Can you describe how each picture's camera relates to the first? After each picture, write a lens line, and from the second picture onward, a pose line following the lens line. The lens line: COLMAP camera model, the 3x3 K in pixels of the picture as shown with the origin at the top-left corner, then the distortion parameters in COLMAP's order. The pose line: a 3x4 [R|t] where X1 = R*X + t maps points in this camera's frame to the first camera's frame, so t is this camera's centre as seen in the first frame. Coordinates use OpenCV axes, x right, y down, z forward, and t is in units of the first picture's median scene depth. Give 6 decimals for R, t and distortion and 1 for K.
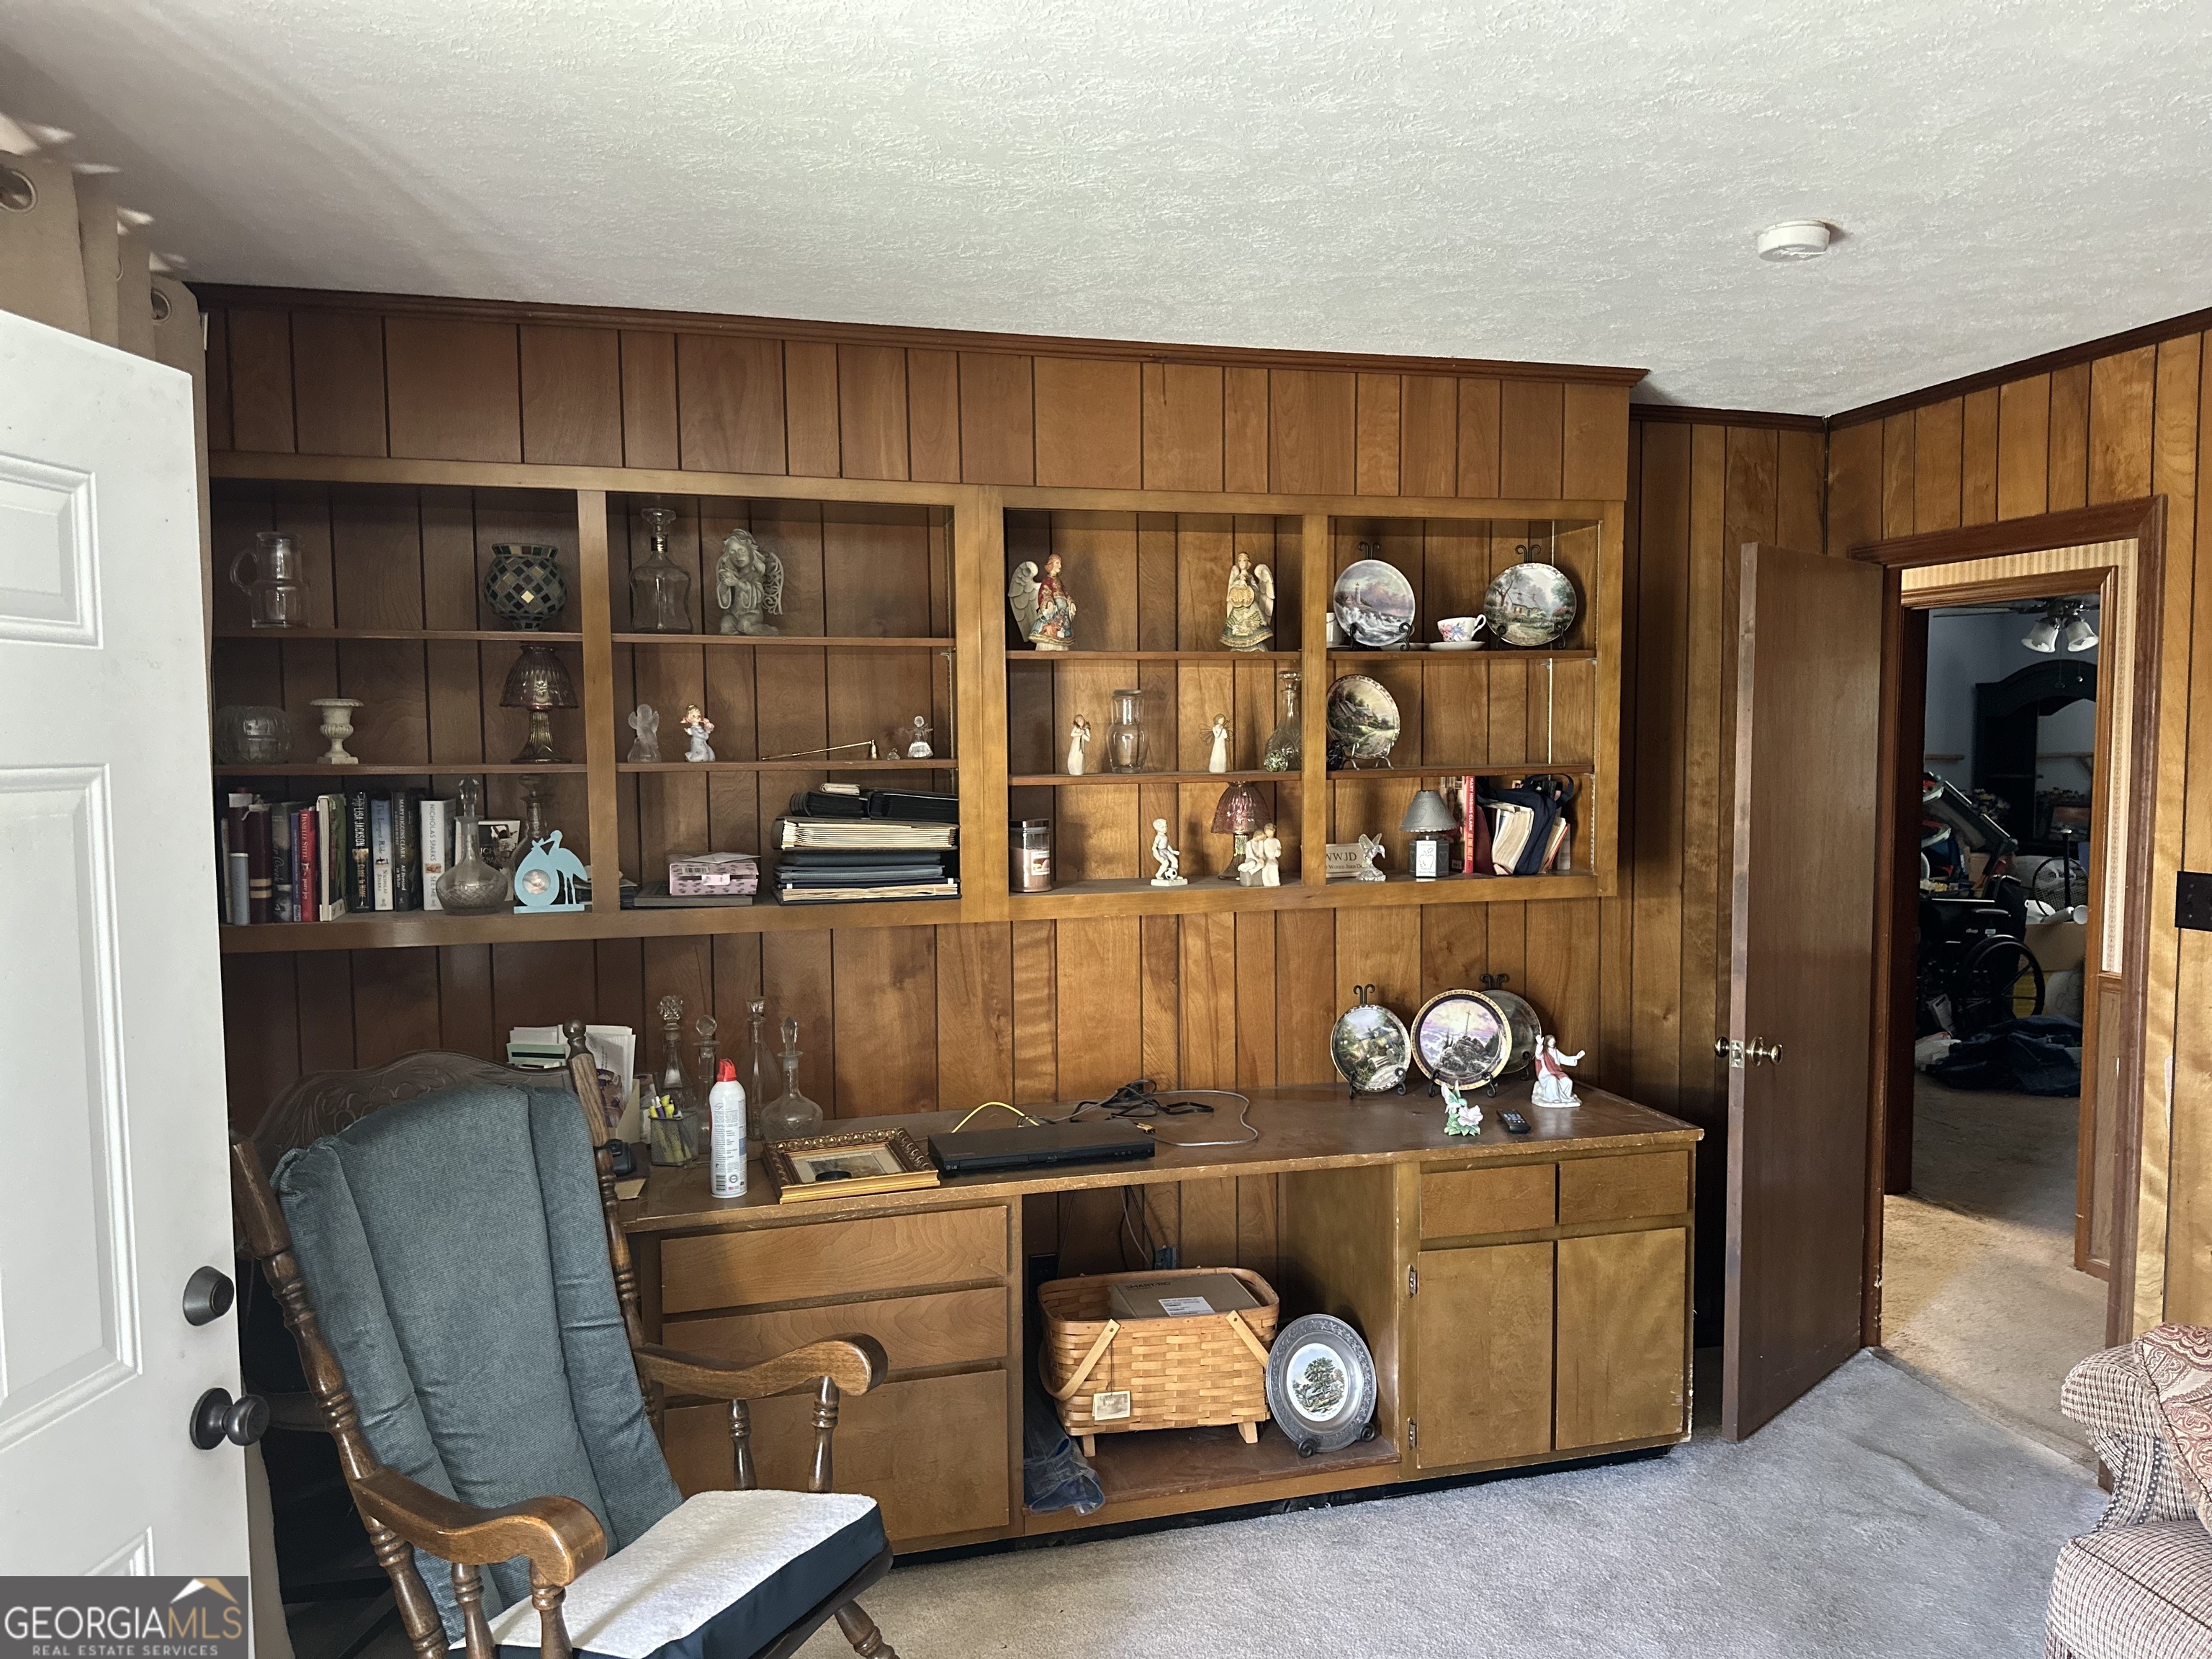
lens RADIAL K [[1559.8, 0, 1122.4], [0, 1559.8, 838.3], [0, 0, 1]] dist [0.091859, -0.114859]
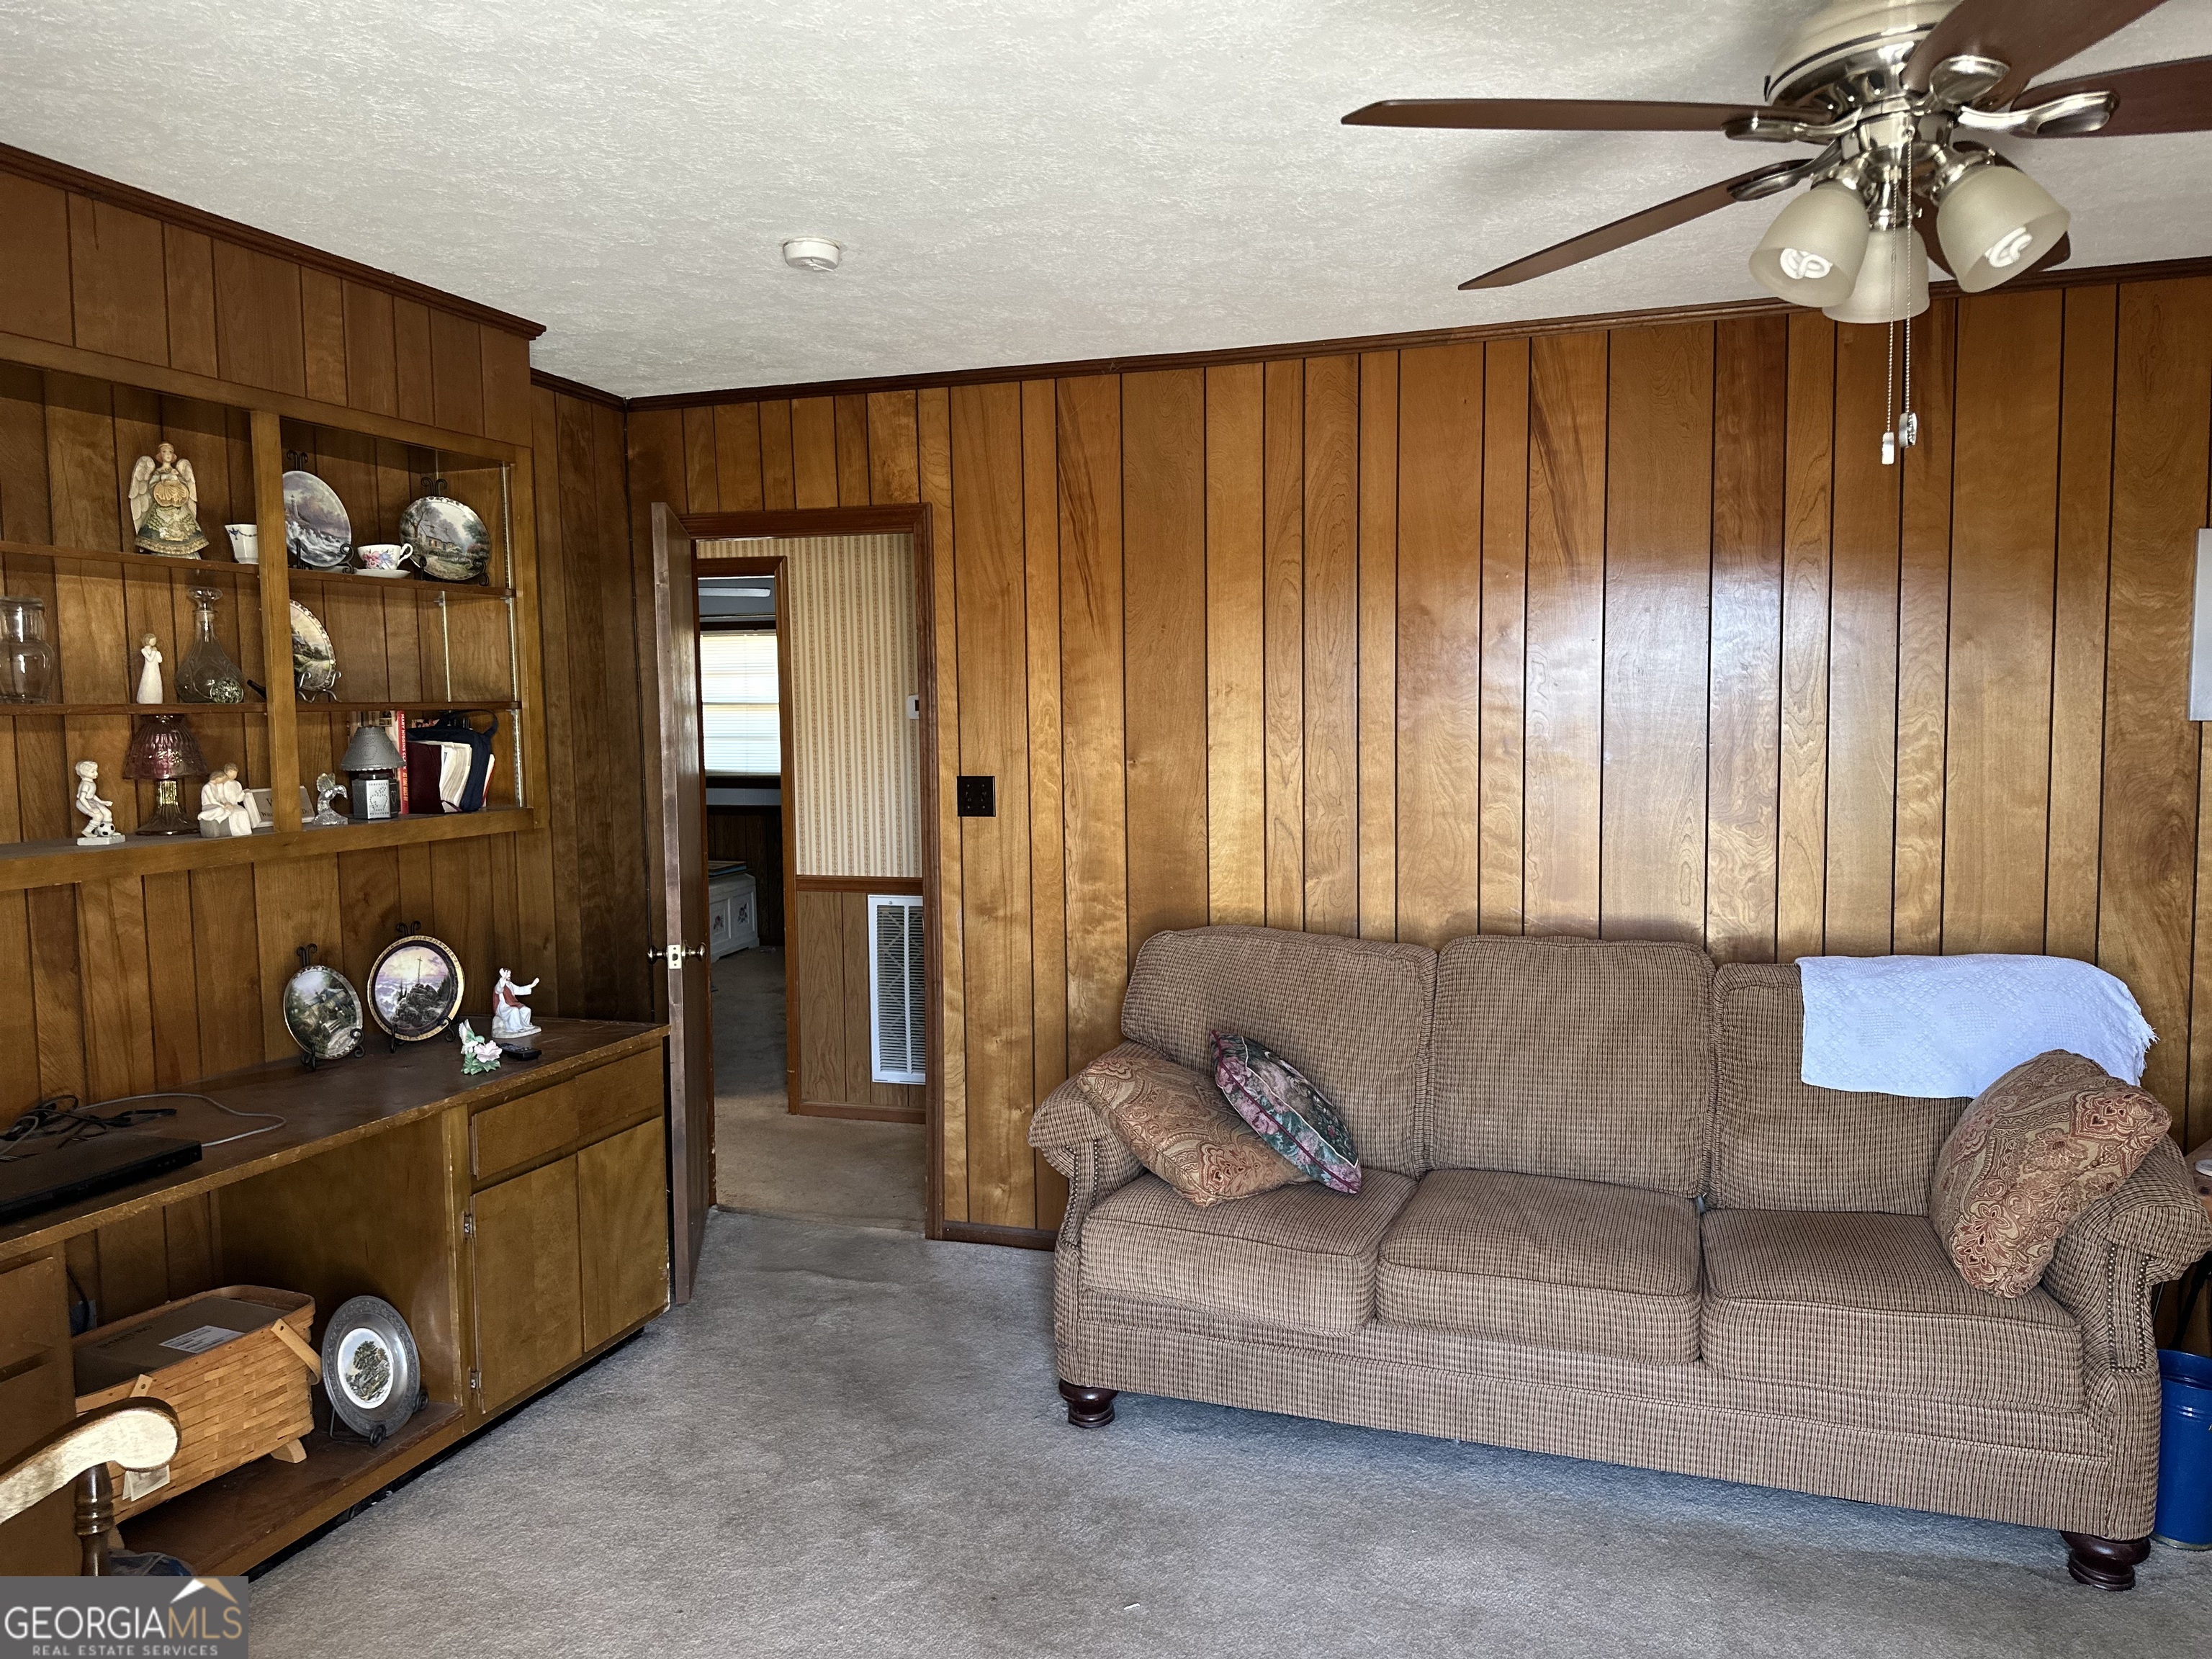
lens RADIAL K [[1559.8, 0, 1122.4], [0, 1559.8, 838.3], [0, 0, 1]] dist [0.091859, -0.114859]
pose [[0.549558, -0.066413, 0.832812, -0.359393], [0.062746, 0.997301, 0.038125, 0.028584], [-0.833096, 0.031304, 0.552241, 0.108054]]
